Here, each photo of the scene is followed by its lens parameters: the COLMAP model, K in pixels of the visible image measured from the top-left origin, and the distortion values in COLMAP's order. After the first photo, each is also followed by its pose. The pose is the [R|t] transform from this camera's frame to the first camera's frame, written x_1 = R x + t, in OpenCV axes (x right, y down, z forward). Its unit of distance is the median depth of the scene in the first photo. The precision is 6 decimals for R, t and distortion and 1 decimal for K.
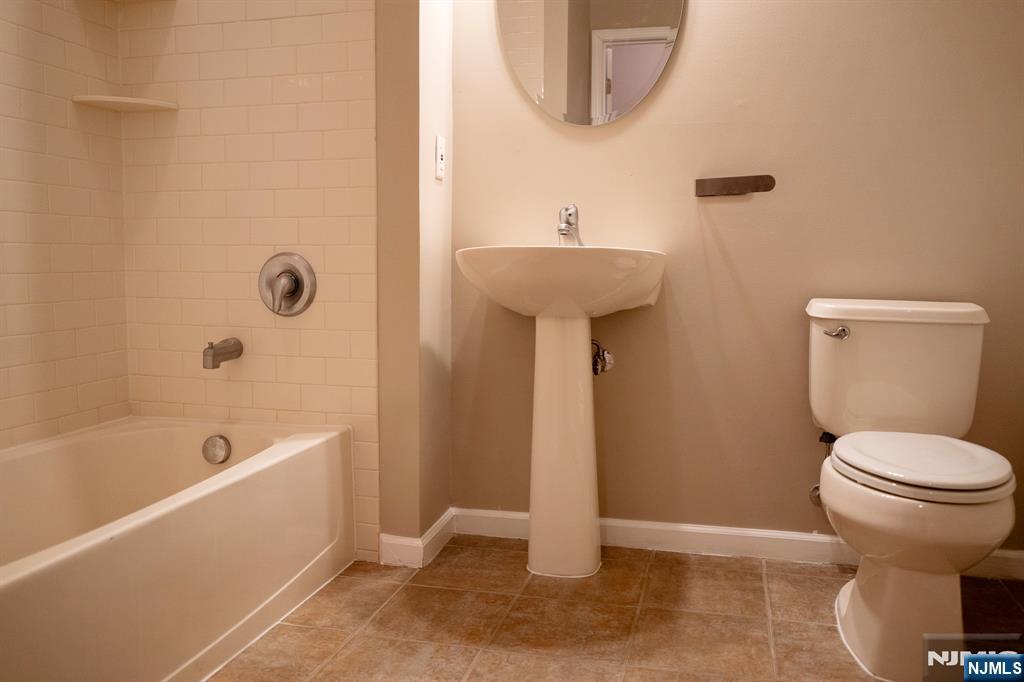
lens RADIAL K [[848.6, 0, 517.0], [0, 848.6, 347.2], [0, 0, 1]] dist [-0.058349, 0.058679]
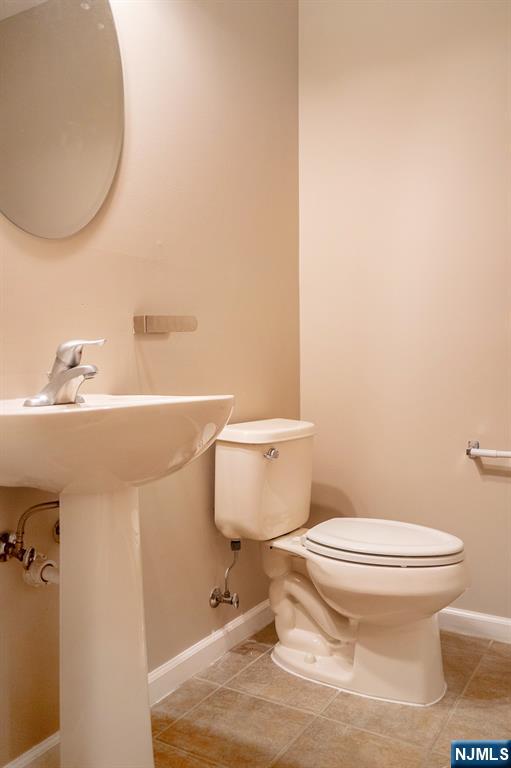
lens RADIAL K [[636.4, 0, 250.3], [0, 636.4, 394.1], [0, 0, 1]] dist [-0.058349, 0.058679]
pose [[0.299172, -0.045672, 0.953106, -0.448375], [0.110030, 0.993842, 0.013086, -0.109943], [-0.947834, 0.100955, 0.302354, 0.693751]]
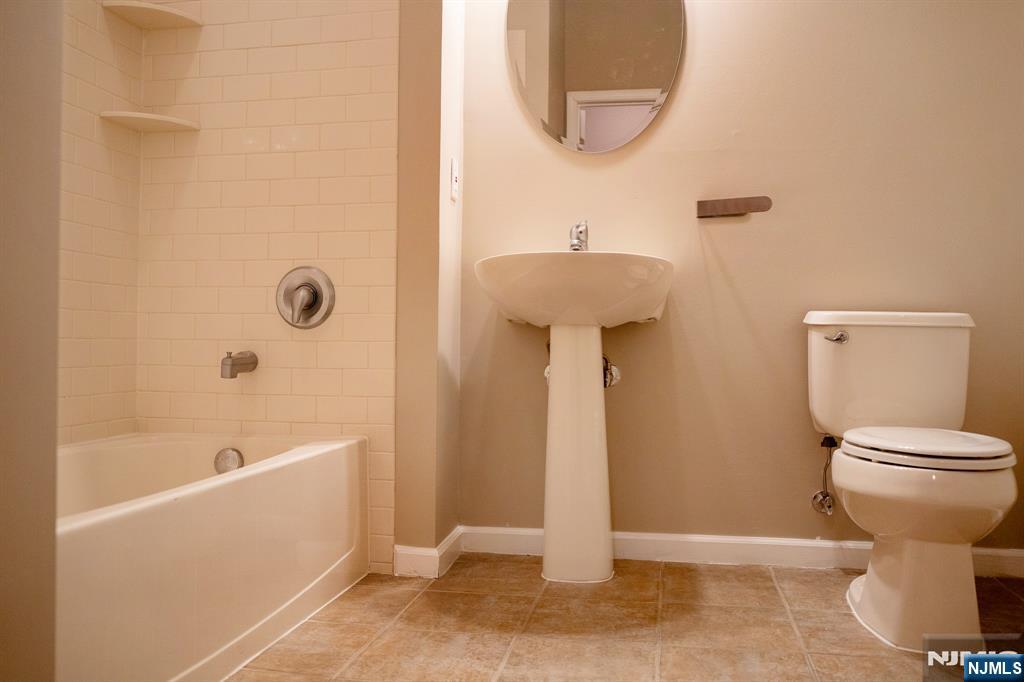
lens RADIAL K [[872.5, 0, 519.7], [0, 872.5, 347.9], [0, 0, 1]] dist [-0.059032, 0.058108]
pose [[0.997634, 0.002128, 0.068715, -0.088985], [0.004805, 0.994919, -0.100568, 0.096863], [-0.068580, 0.100660, 0.992554, -0.055175]]
